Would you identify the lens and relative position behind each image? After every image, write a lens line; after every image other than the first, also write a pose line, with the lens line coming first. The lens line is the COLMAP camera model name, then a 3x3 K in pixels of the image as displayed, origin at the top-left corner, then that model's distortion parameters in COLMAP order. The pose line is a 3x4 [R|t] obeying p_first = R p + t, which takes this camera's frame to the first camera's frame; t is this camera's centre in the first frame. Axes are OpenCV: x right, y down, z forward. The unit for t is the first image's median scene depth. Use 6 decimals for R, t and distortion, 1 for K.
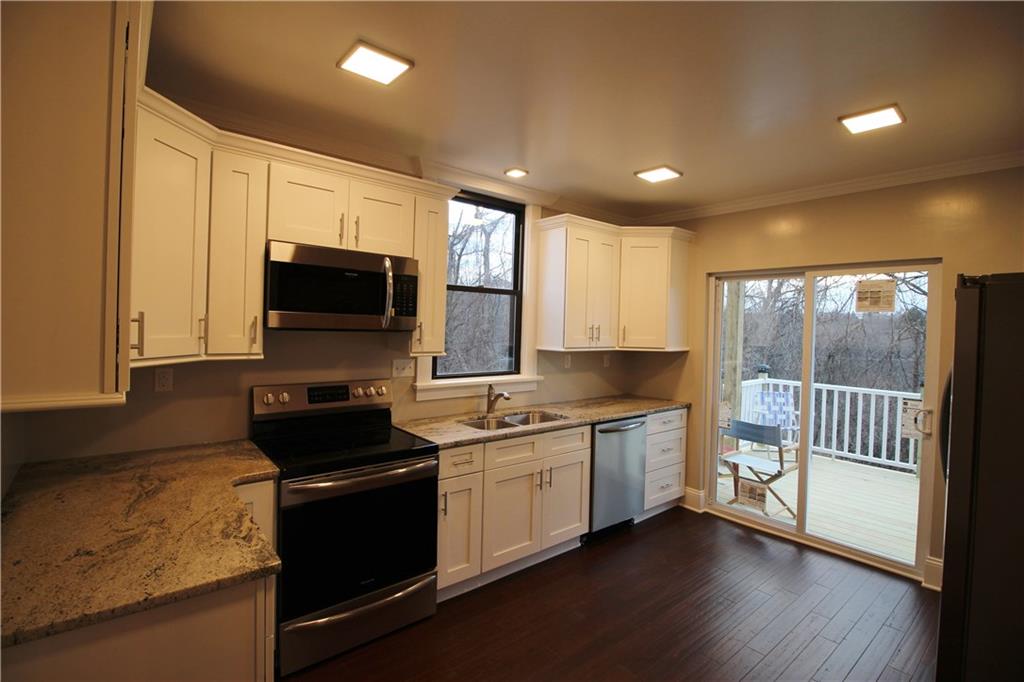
lens RADIAL K [[476.5, 0, 515.0], [0, 476.5, 328.7], [0, 0, 1]] dist [0.002826, -0.013378]
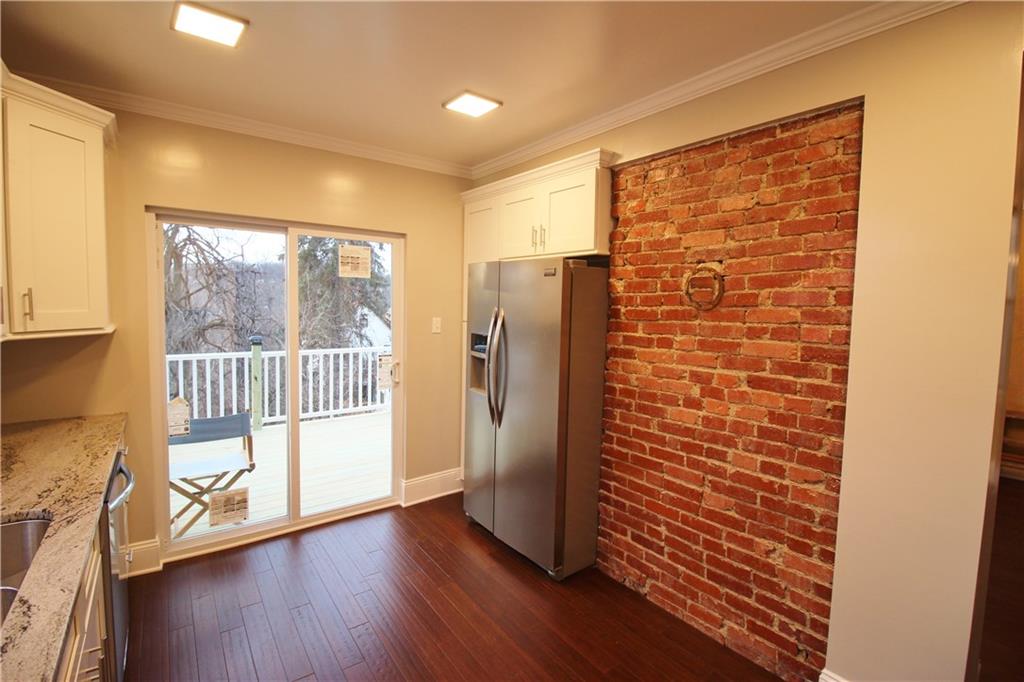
lens RADIAL K [[476.5, 0, 515.0], [0, 476.5, 328.7], [0, 0, 1]] dist [0.002826, -0.013378]
pose [[0.052787, -0.077746, 0.995575, -0.260388], [-0.012139, 0.996841, 0.078488, -0.008647], [-0.998532, -0.016229, 0.051677, 0.568091]]
